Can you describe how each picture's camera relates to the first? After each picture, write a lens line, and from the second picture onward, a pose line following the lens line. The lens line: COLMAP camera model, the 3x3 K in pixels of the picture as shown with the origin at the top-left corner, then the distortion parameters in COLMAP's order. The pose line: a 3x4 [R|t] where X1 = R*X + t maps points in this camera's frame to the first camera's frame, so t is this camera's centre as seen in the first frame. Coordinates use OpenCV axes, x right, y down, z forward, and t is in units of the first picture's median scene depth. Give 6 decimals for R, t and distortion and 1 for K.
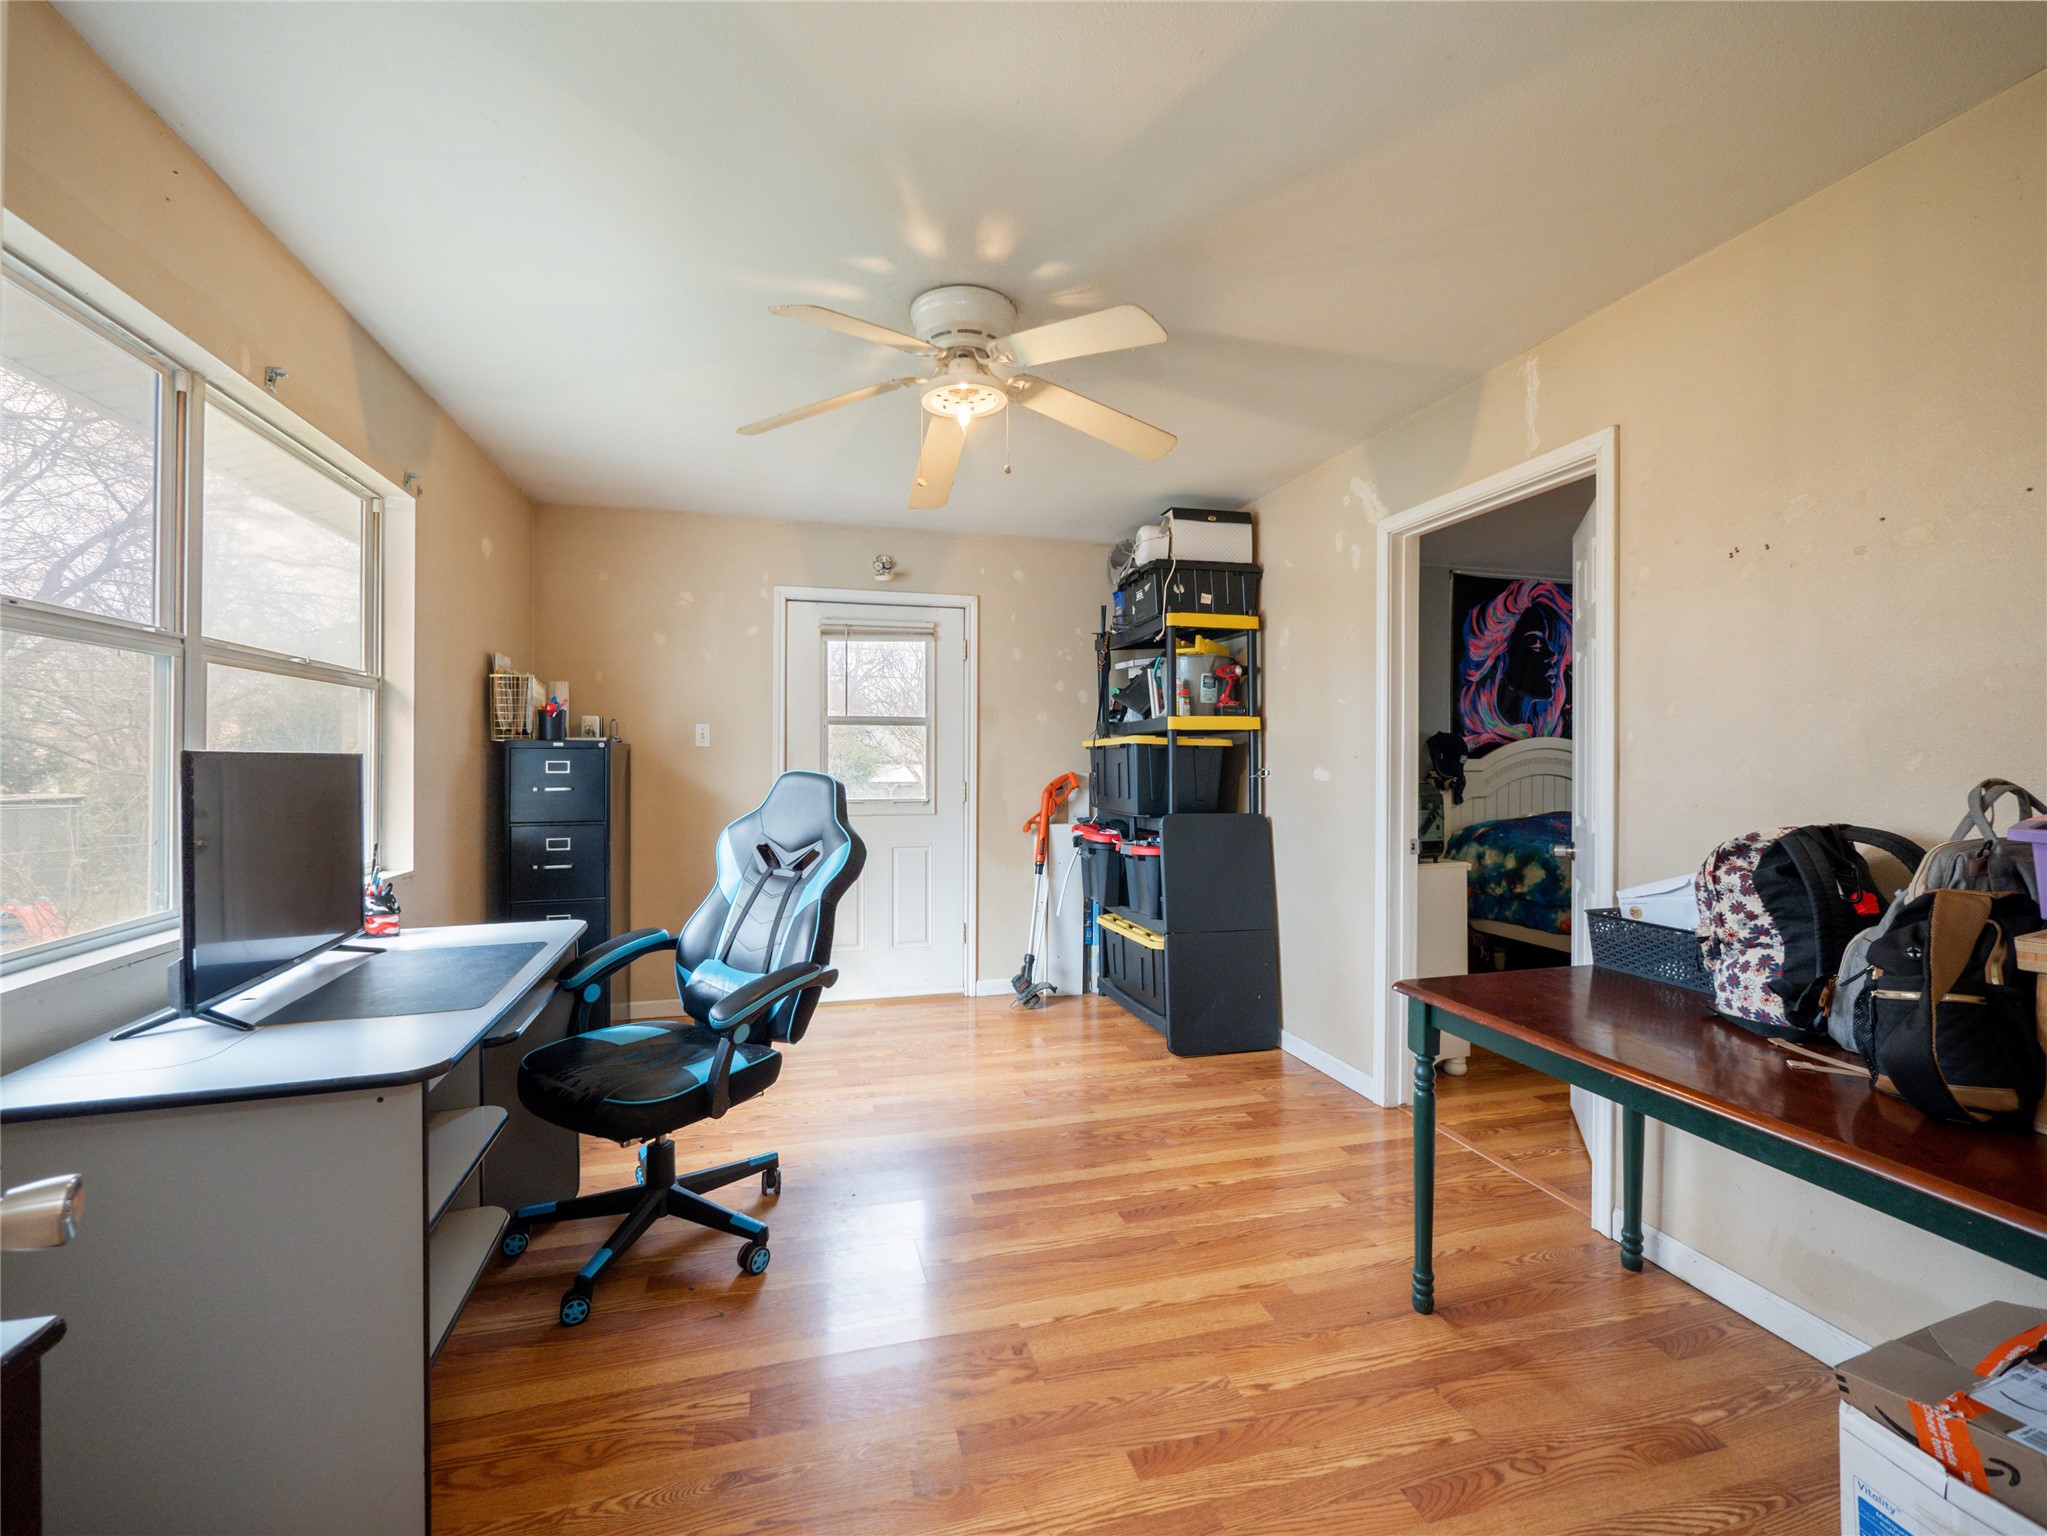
lens RADIAL K [[871.0, 0, 1005.7], [0, 871.0, 762.1], [0, 0, 1]] dist [-0.001851, 0.000139]
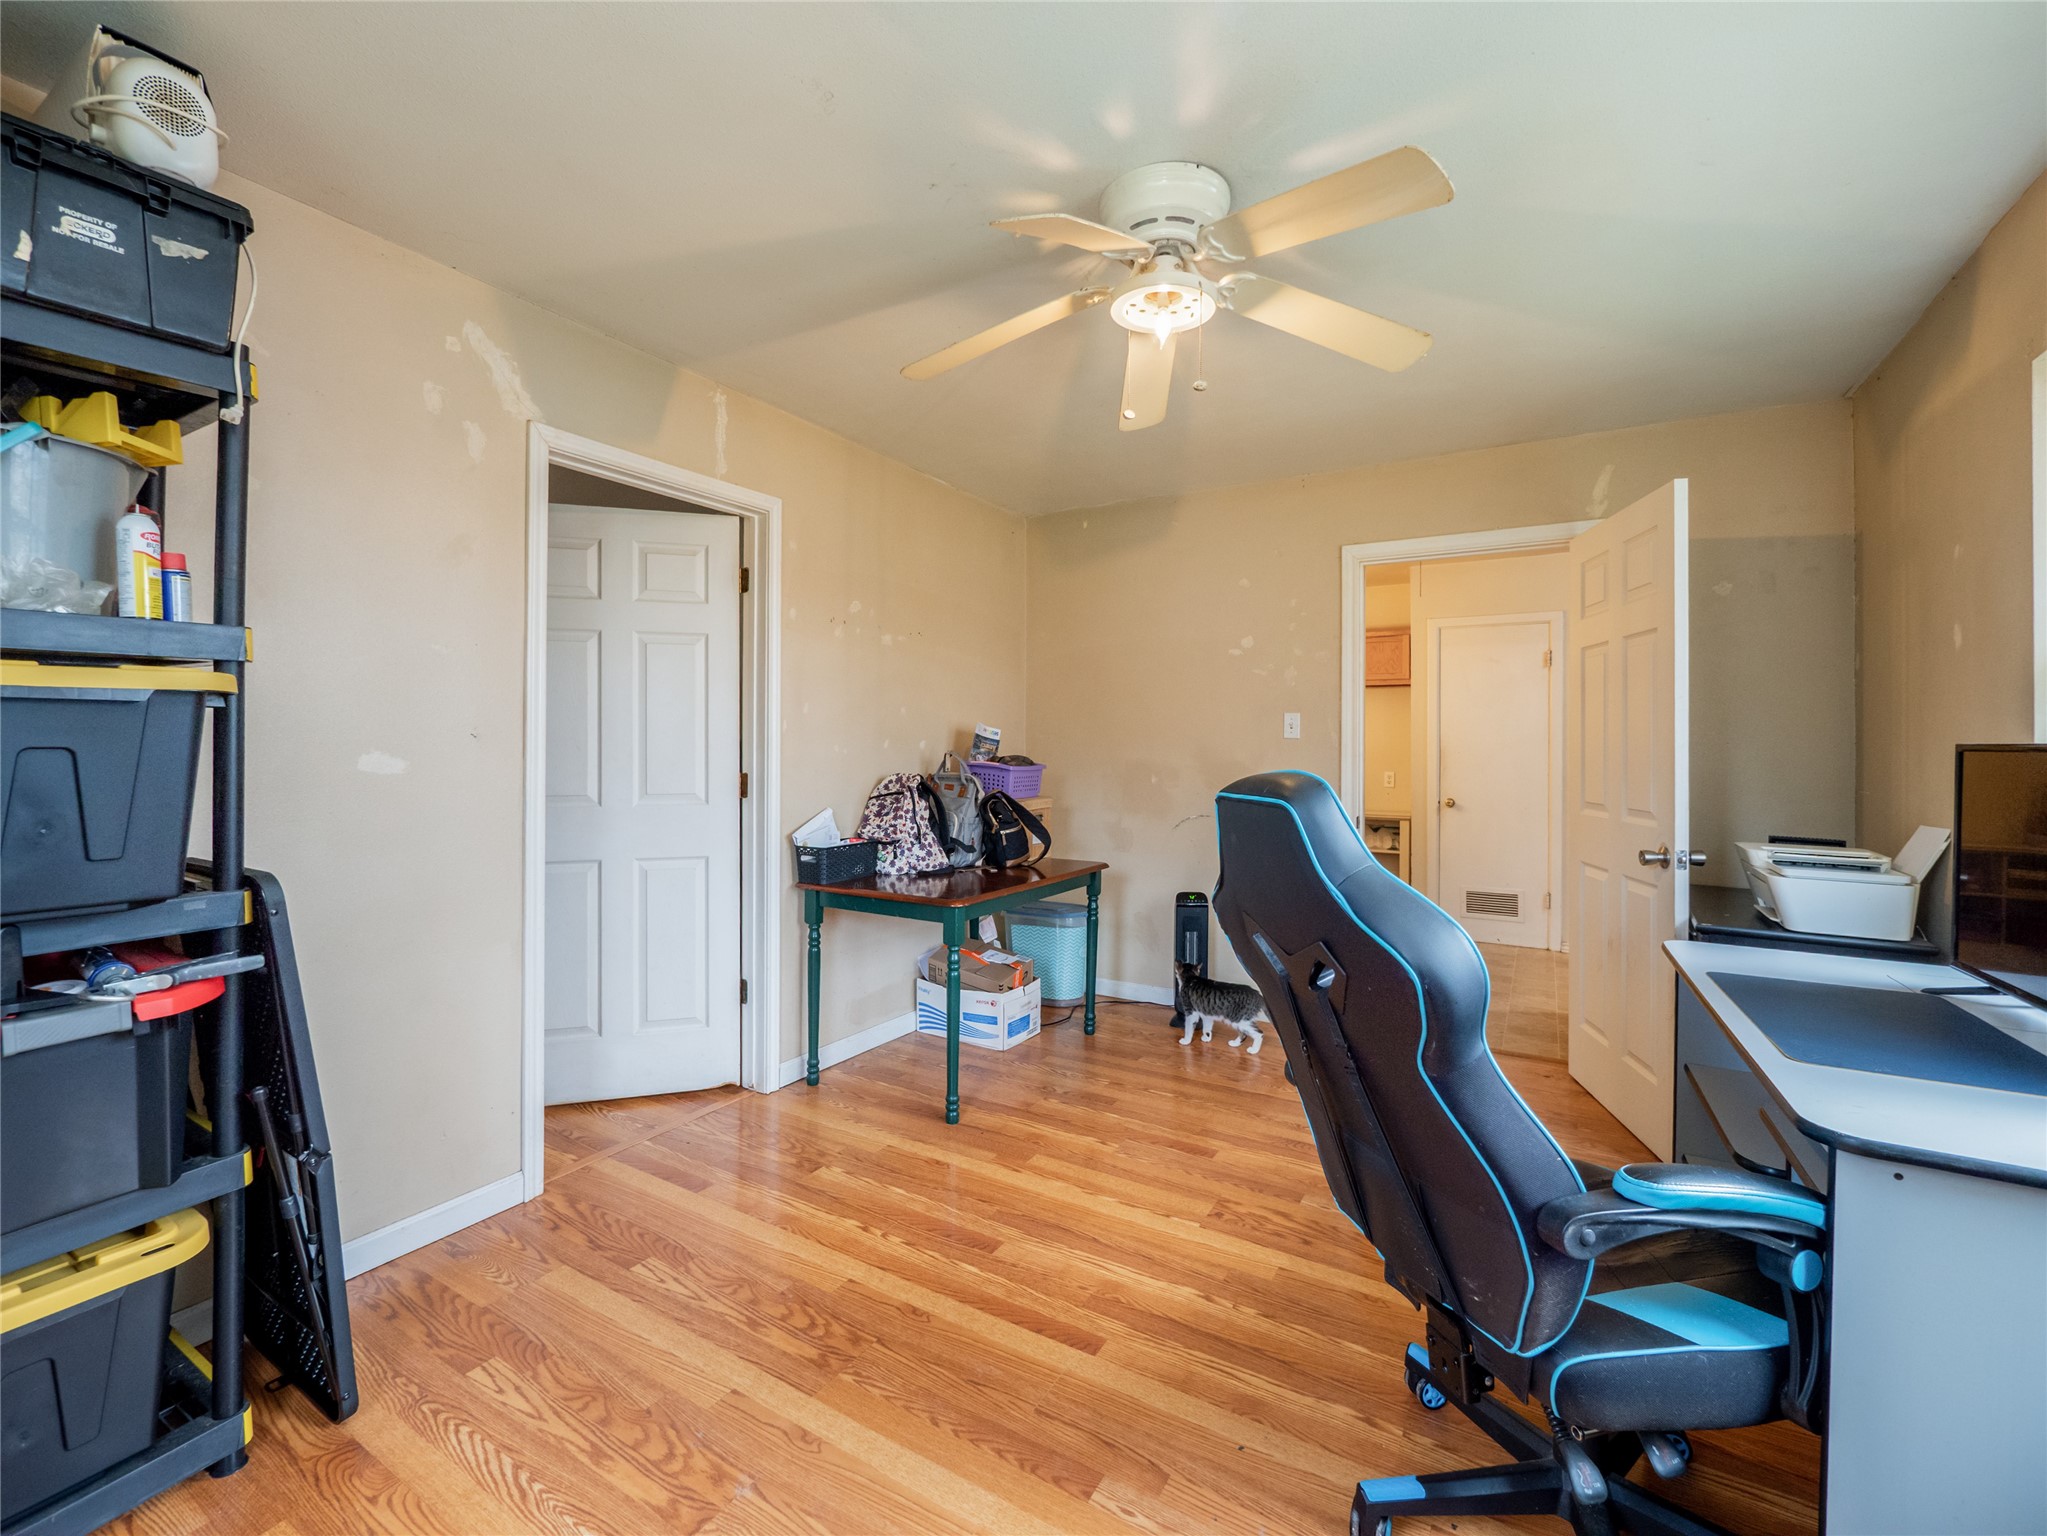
lens RADIAL K [[871.0, 0, 1005.7], [0, 871.0, 762.1], [0, 0, 1]] dist [-0.001851, 0.000139]
pose [[-0.689896, -0.013661, 0.723780, -0.472564], [0.000702, 0.999809, 0.019539, 0.001023], [-0.723908, 0.013988, -0.689754, 1.462600]]
